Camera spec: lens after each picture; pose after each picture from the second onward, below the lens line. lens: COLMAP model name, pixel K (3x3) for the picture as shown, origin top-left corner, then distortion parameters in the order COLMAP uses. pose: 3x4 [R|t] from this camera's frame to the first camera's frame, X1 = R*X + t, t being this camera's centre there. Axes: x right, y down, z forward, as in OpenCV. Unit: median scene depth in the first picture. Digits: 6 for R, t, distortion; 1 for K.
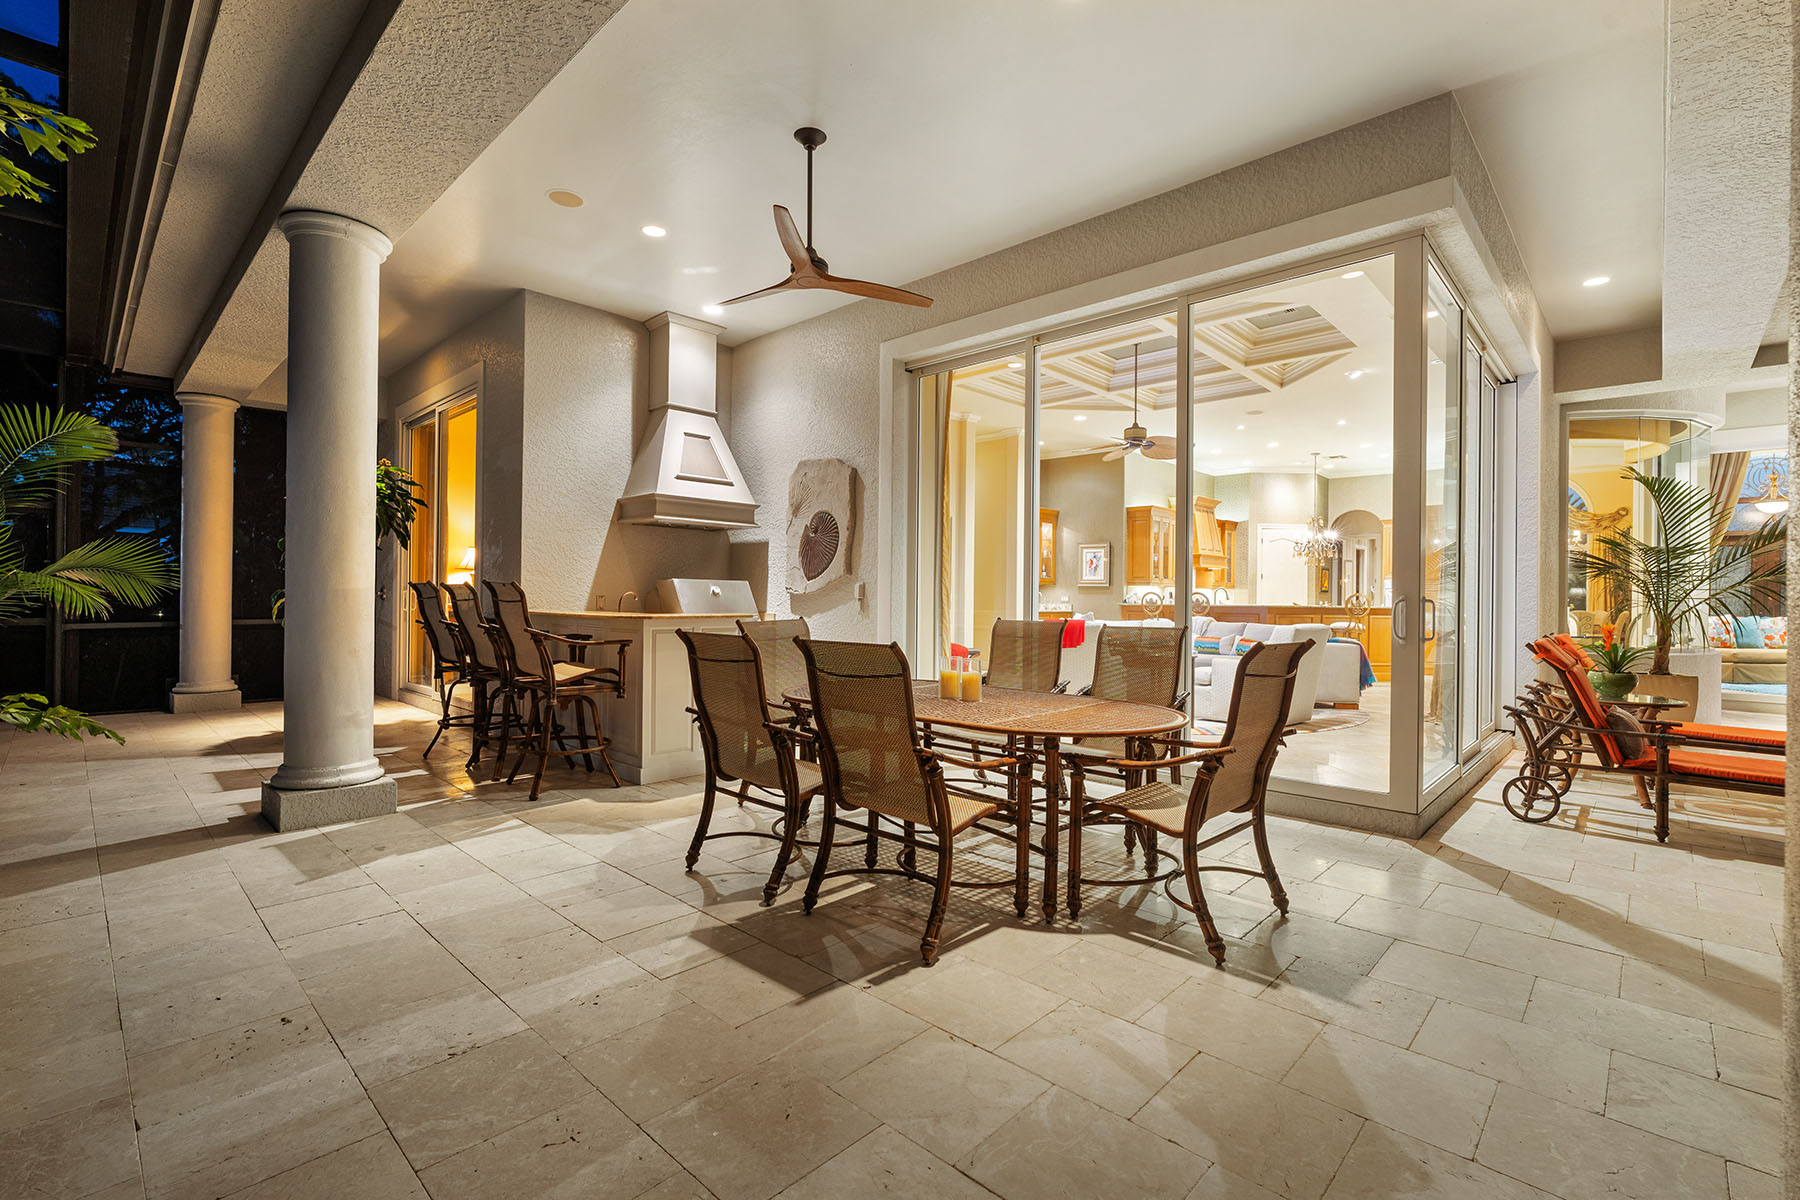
lens RADIAL K [[800.8, 0, 896.9], [0, 800.8, 601.9], [0, 0, 1]] dist [-0.005052, 0.000208]
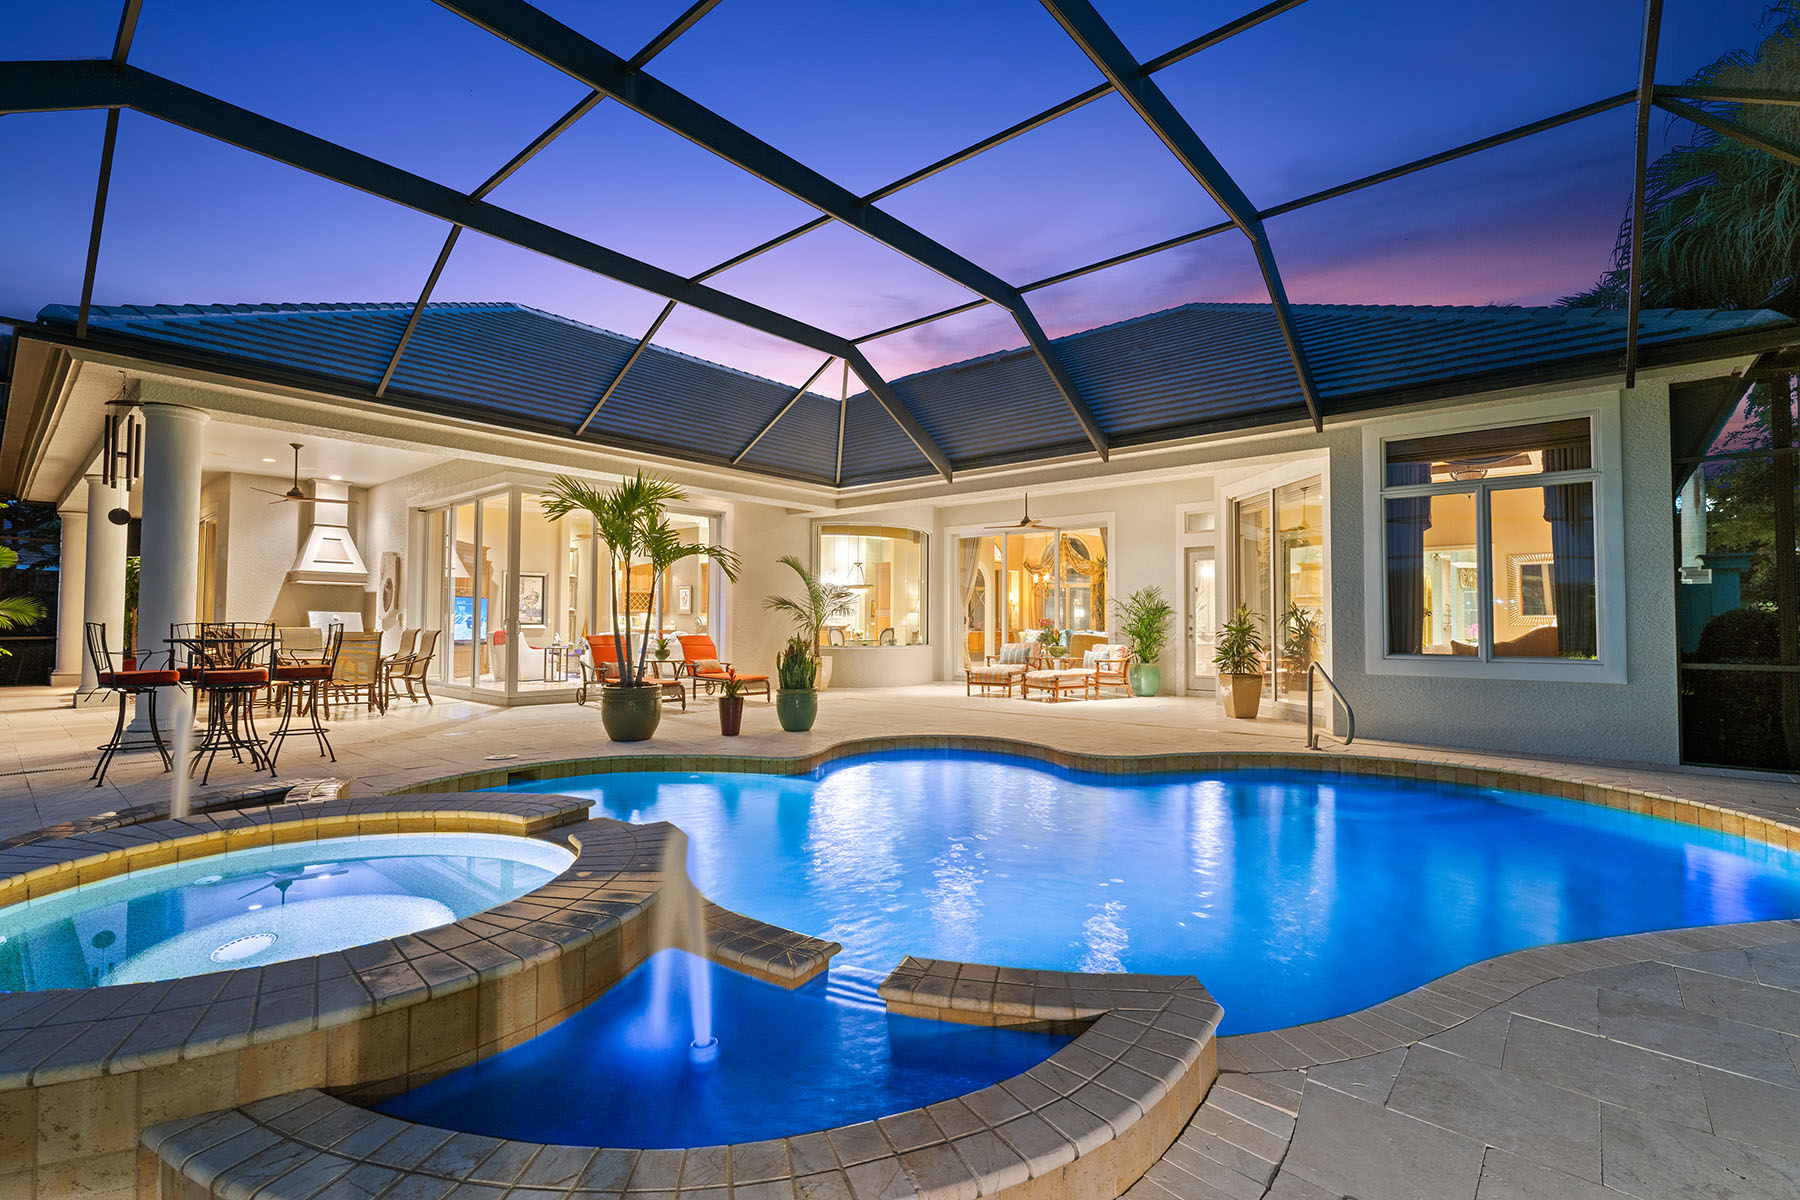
lens RADIAL K [[800.8, 0, 909.3], [0, 800.8, 603.0], [0, 0, 1]] dist [-0.005052, 0.000208]
pose [[0.998629, -0.000180, 0.052340, 1.077336], [0.001581, 0.999641, -0.026731, 0.005072], [-0.052317, 0.026777, 0.998271, -1.043502]]
